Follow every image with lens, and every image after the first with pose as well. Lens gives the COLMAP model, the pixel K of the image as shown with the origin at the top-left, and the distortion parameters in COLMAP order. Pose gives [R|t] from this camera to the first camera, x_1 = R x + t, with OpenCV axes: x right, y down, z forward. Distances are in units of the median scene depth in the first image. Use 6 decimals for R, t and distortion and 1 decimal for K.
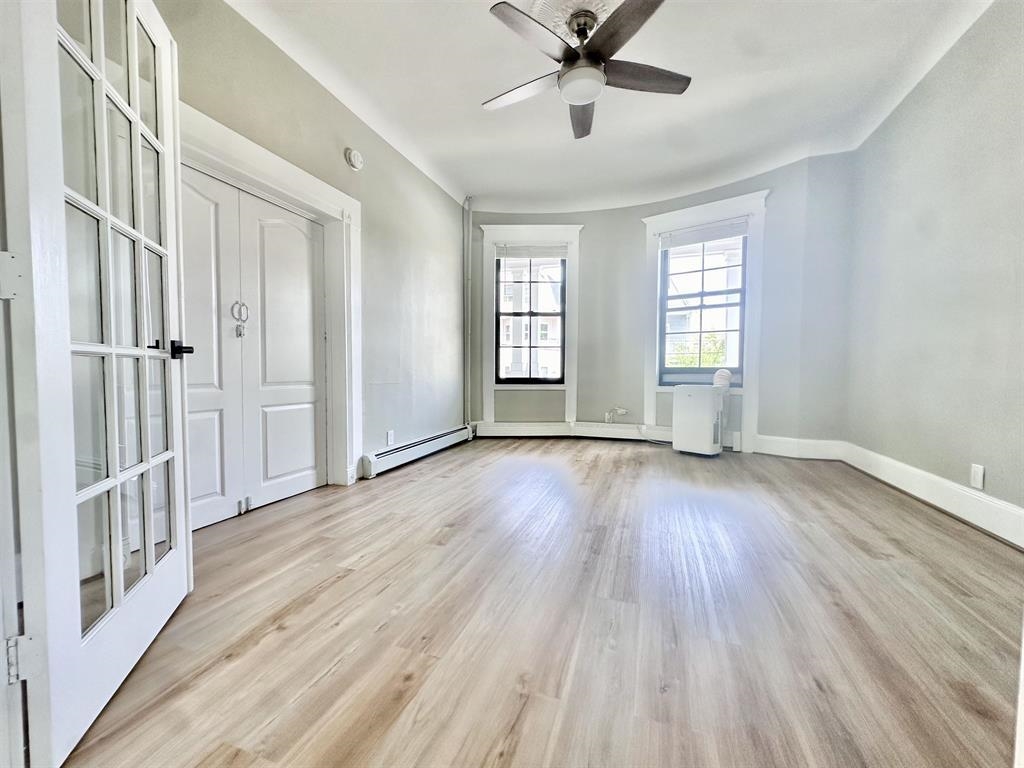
lens RADIAL K [[412.9, 0, 512.0], [0, 412.9, 384.0], [0, 0, 1]] dist [-0.000115, 0.000004]
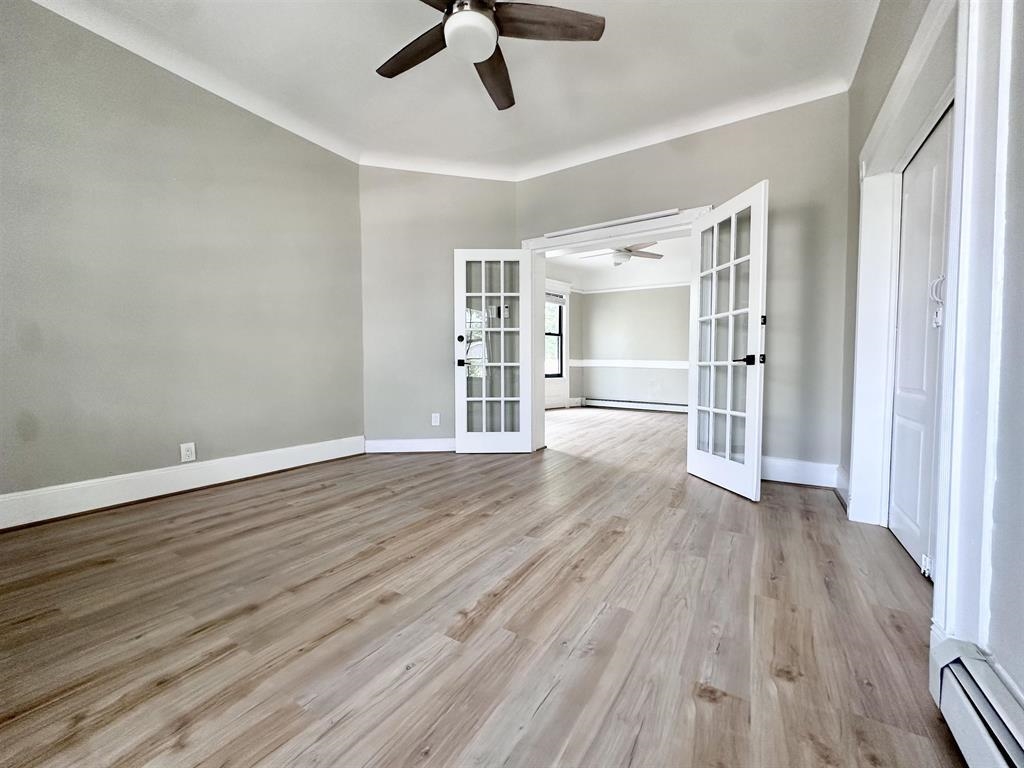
lens RADIAL K [[412.9, 0, 512.0], [0, 412.9, 384.0], [0, 0, 1]] dist [-0.000115, 0.000004]
pose [[-0.978222, -0.012984, 0.207154, -0.106860], [0.003632, 0.996818, 0.079625, -0.081686], [-0.207529, 0.078643, -0.975063, 1.990669]]
